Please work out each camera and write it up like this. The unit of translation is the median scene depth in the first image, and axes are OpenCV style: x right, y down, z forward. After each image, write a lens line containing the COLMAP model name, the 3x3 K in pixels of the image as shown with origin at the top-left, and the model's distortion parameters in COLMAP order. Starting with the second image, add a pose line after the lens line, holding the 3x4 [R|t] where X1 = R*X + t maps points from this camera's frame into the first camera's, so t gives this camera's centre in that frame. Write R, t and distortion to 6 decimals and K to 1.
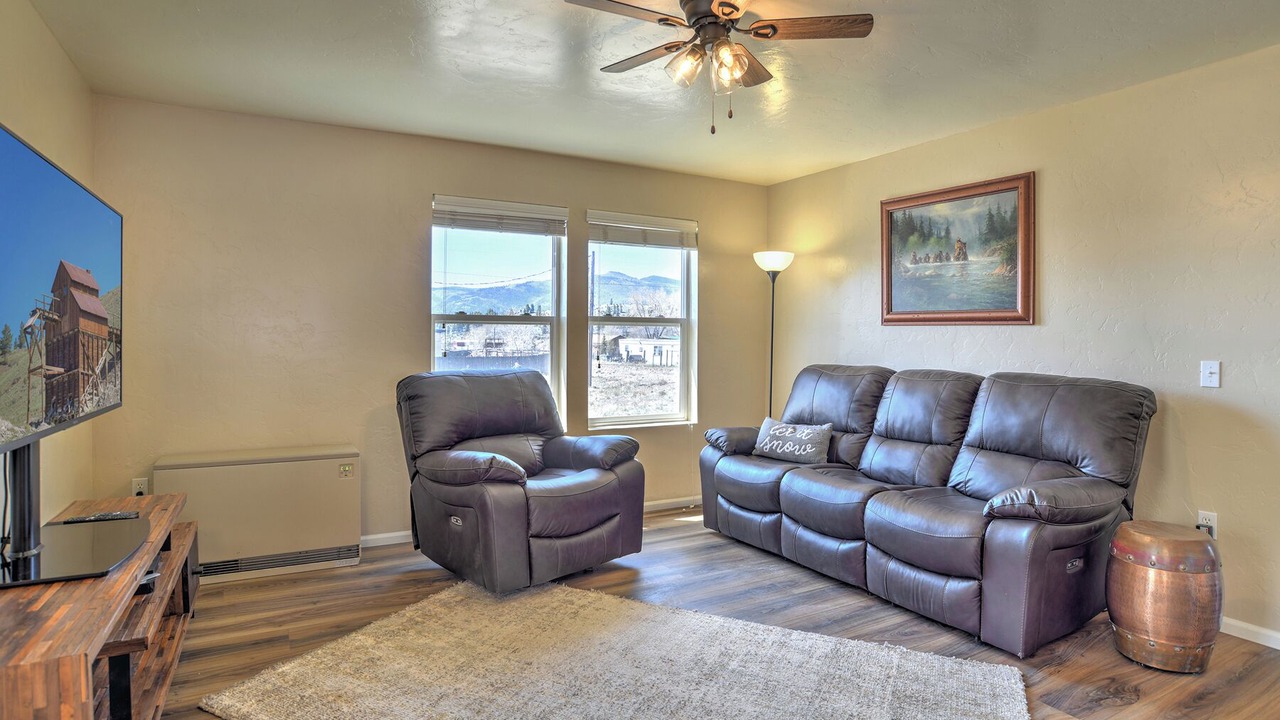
lens RADIAL K [[738.4, 0, 645.9], [0, 738.4, 360.4], [0, 0, 1]] dist [-0.021580, 0.006215]
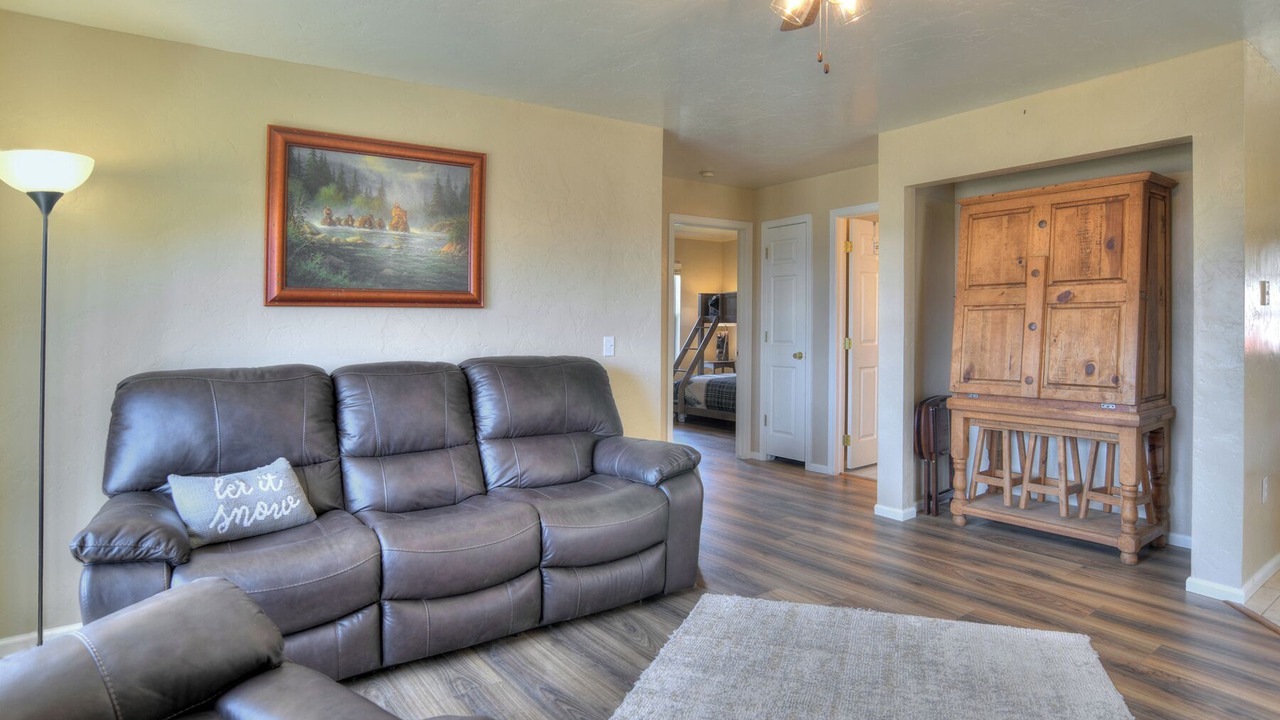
lens RADIAL K [[738.4, 0, 646.6], [0, 738.4, 346.3], [0, 0, 1]] dist [-0.021580, 0.006215]
pose [[-0.114320, -0.022200, 0.993196, -0.443905], [0.053047, 0.998188, 0.028417, -0.012868], [-0.992027, 0.055934, -0.112935, 0.821077]]
